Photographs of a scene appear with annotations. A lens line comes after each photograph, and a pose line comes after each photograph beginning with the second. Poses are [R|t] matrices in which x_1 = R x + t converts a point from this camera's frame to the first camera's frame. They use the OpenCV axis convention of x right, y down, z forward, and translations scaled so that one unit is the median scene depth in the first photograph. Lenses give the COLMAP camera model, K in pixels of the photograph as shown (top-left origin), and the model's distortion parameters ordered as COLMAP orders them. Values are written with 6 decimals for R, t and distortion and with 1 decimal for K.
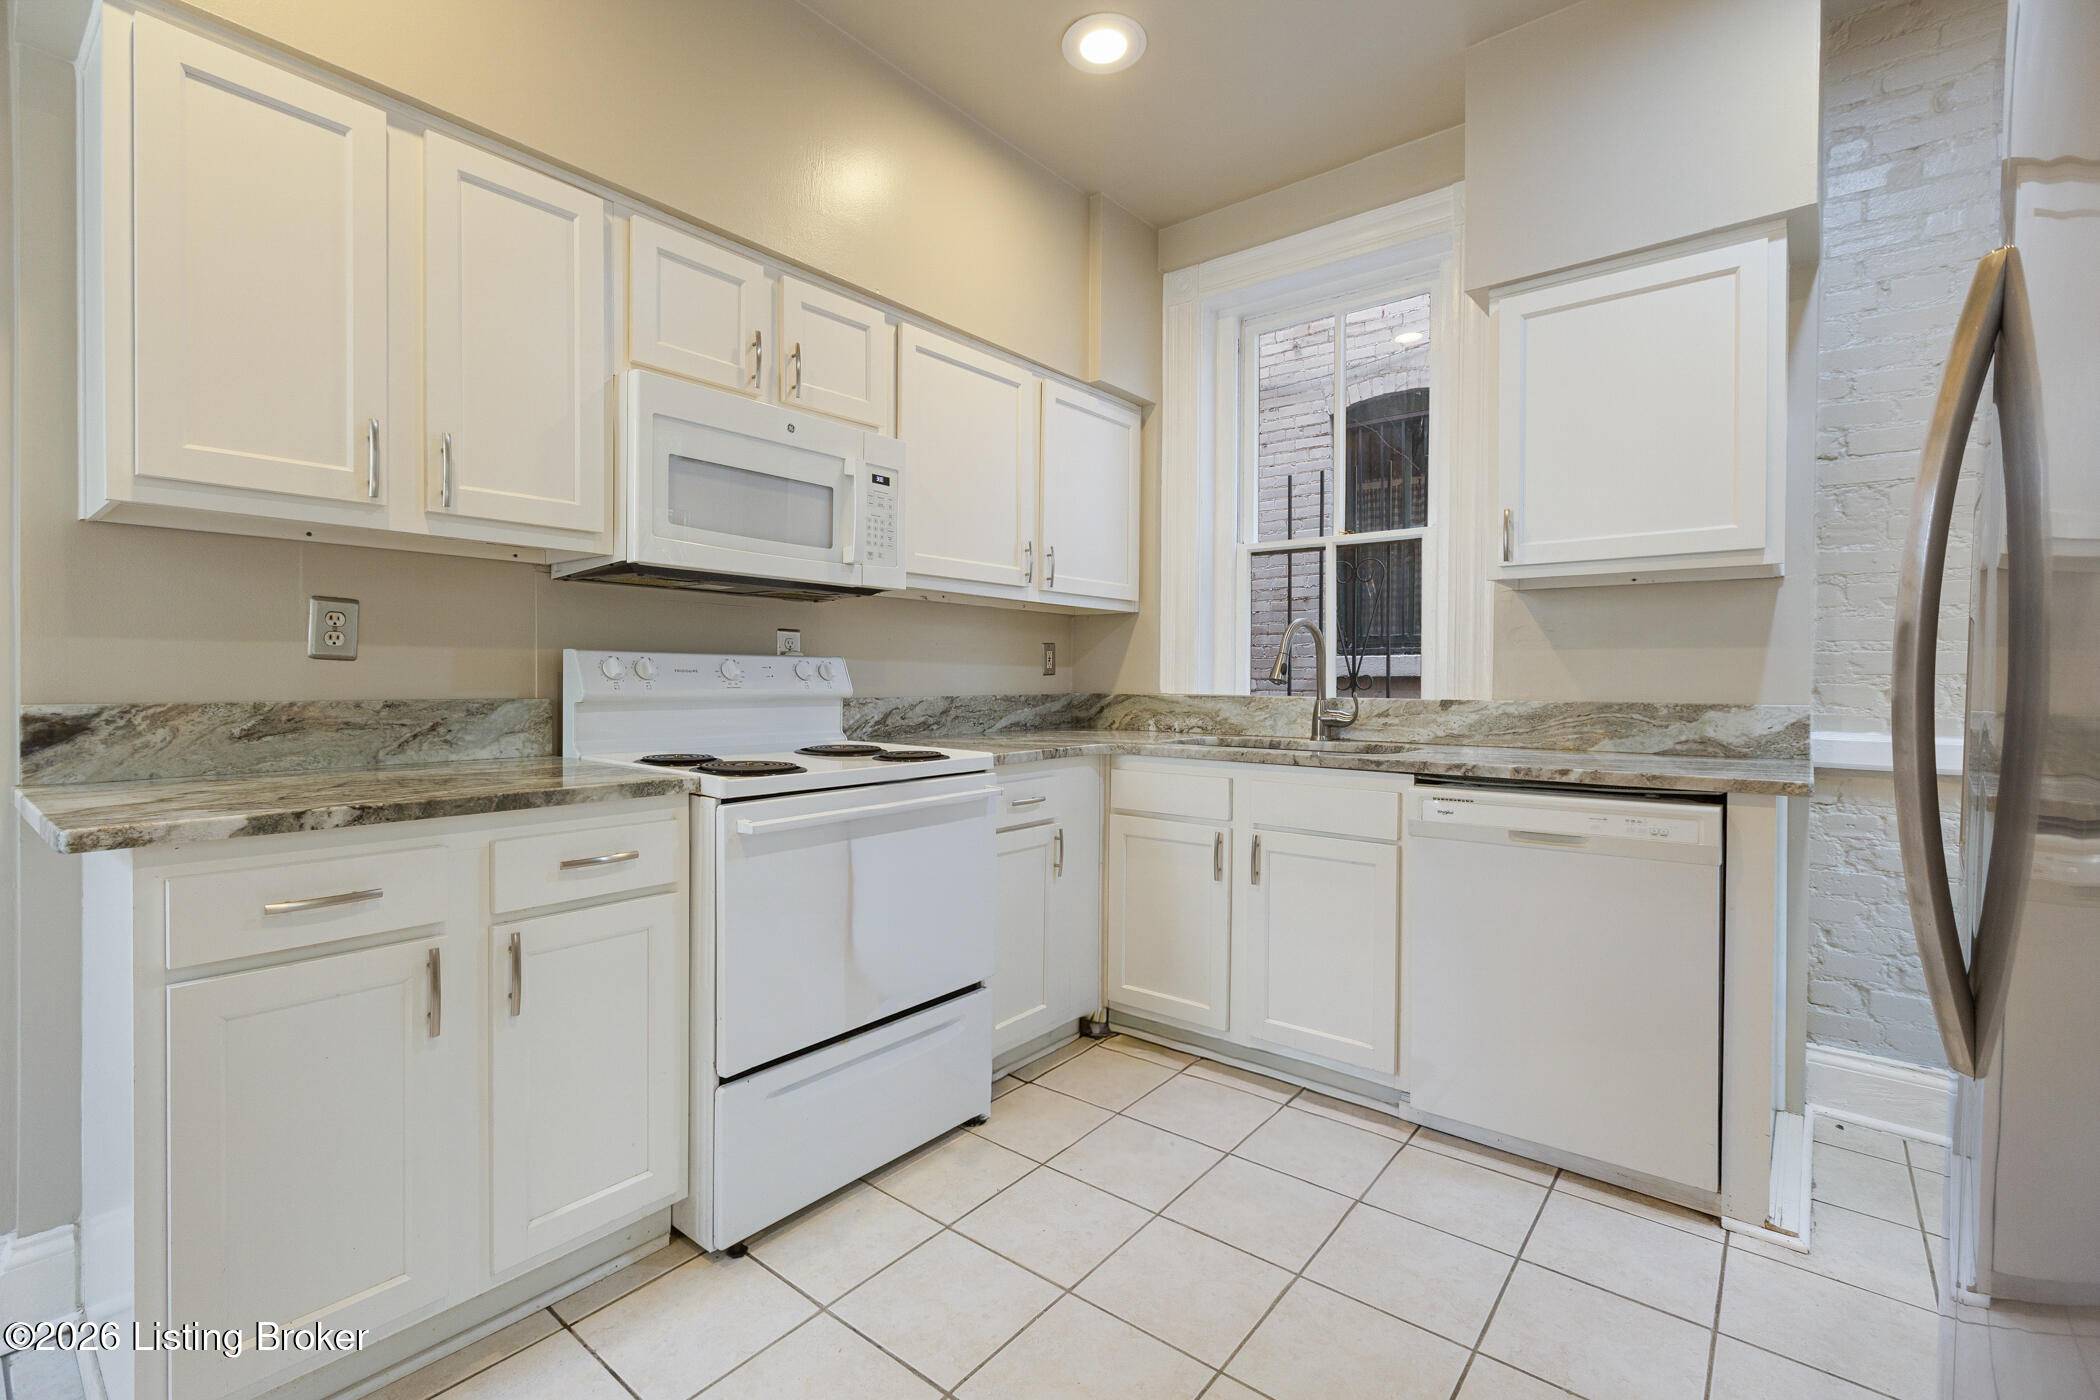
lens RADIAL K [[912.7, 0, 1057.5], [0, 912.7, 691.1], [0, 0, 1]] dist [0.001038, 0.000615]
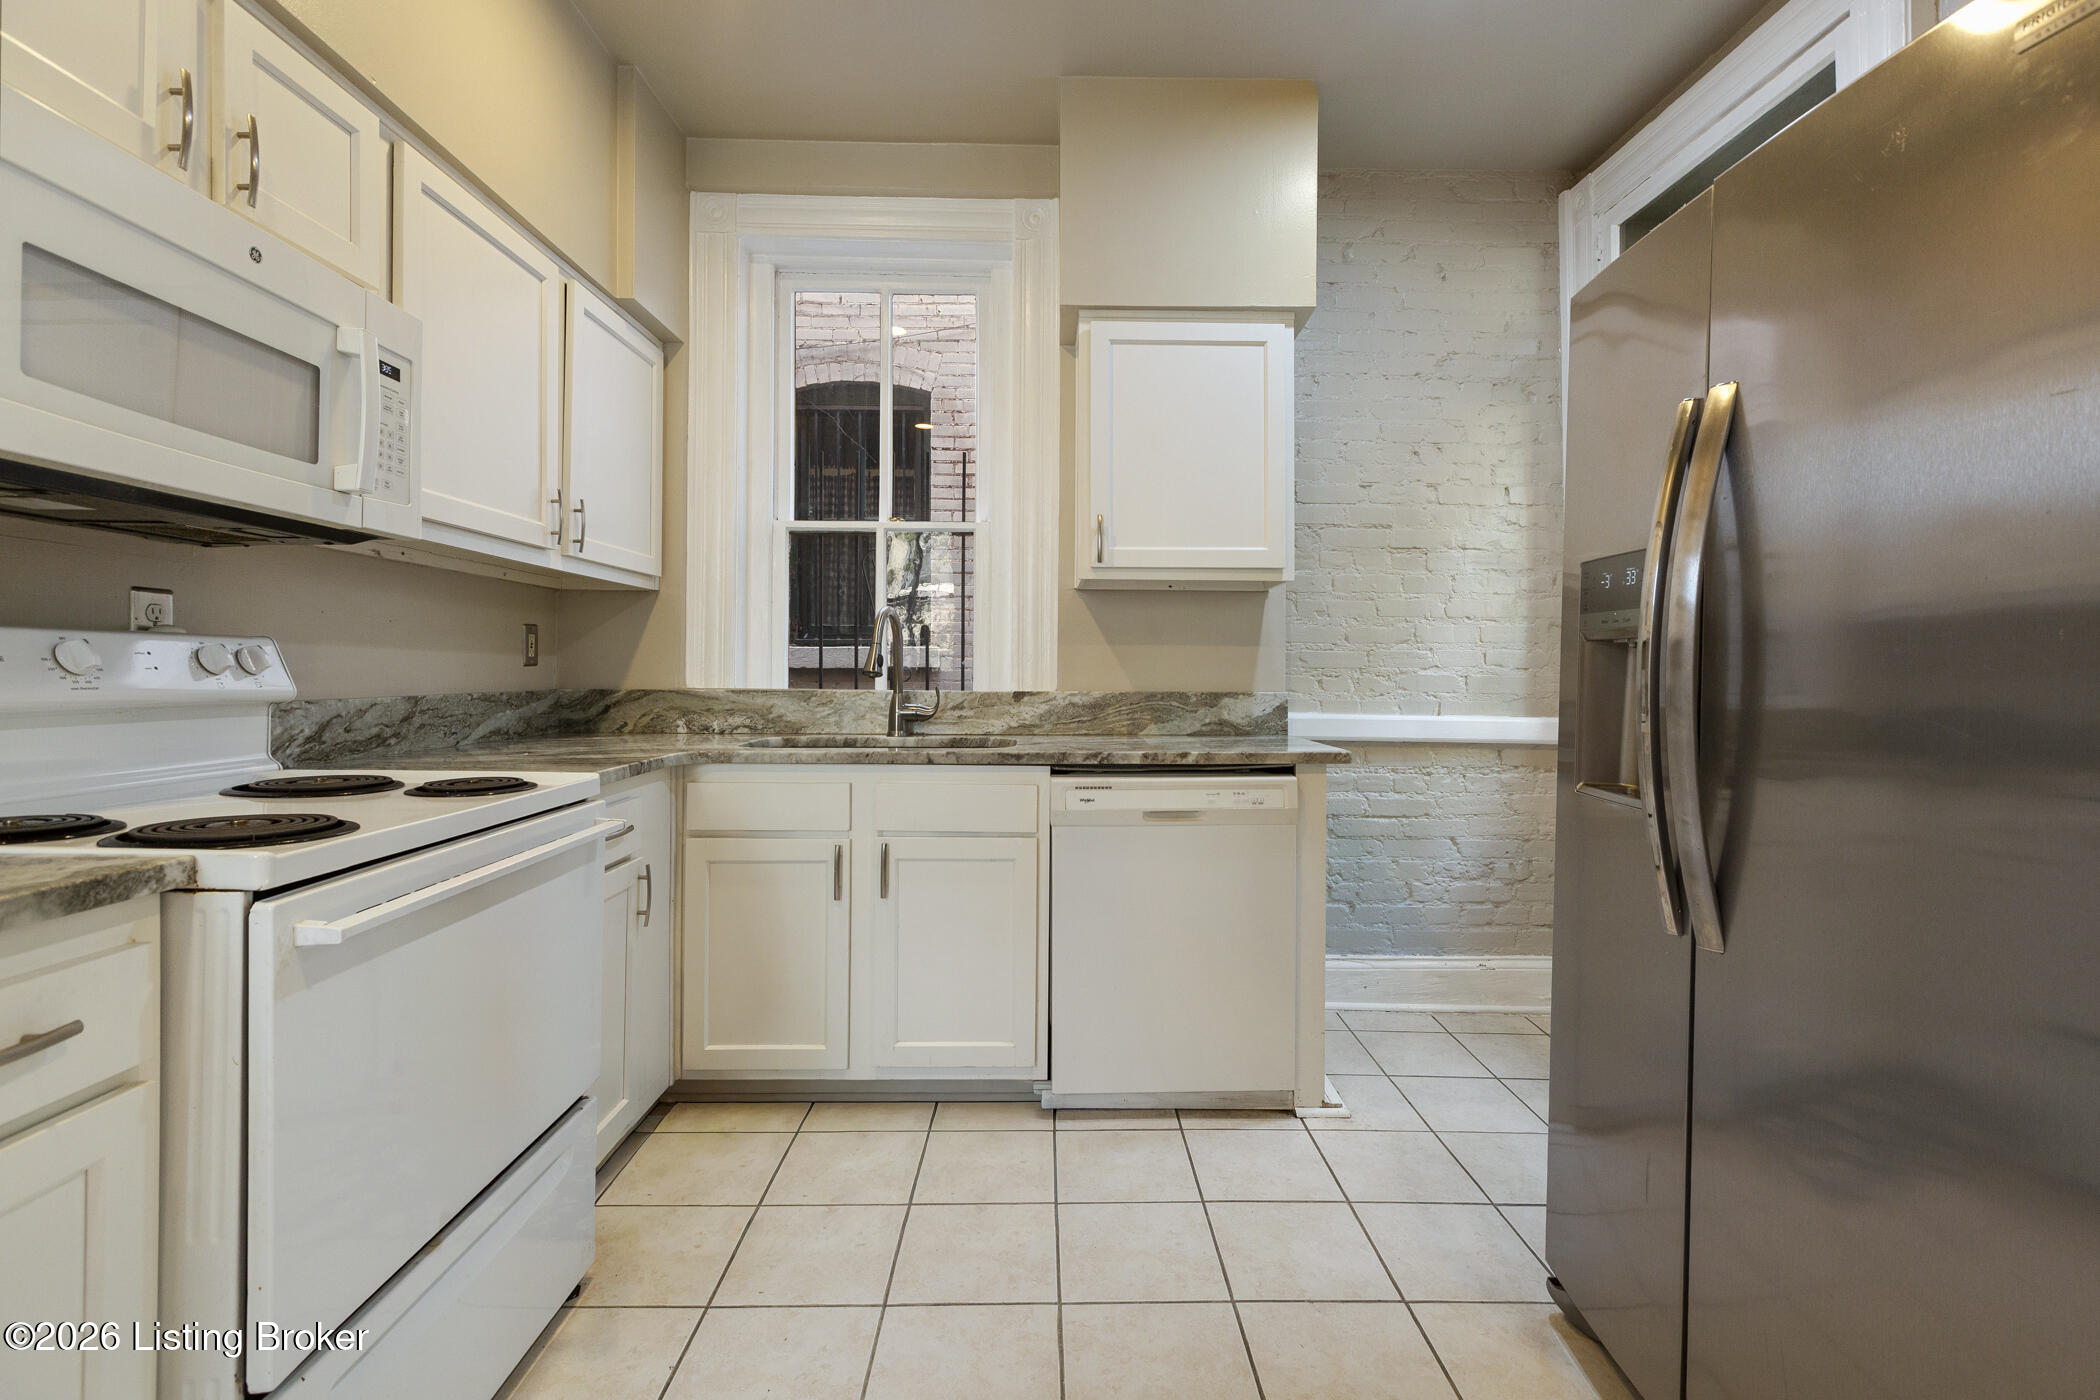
lens RADIAL K [[934.5, 0, 1057.1], [0, 934.5, 673.2], [0, 0, 1]] dist [-0.001065, 0.000389]
pose [[0.772268, -0.001805, 0.635294, -0.230627], [0.007135, 0.999958, -0.005832, -0.005111], [-0.635257, 0.009037, 0.772248, 0.162749]]
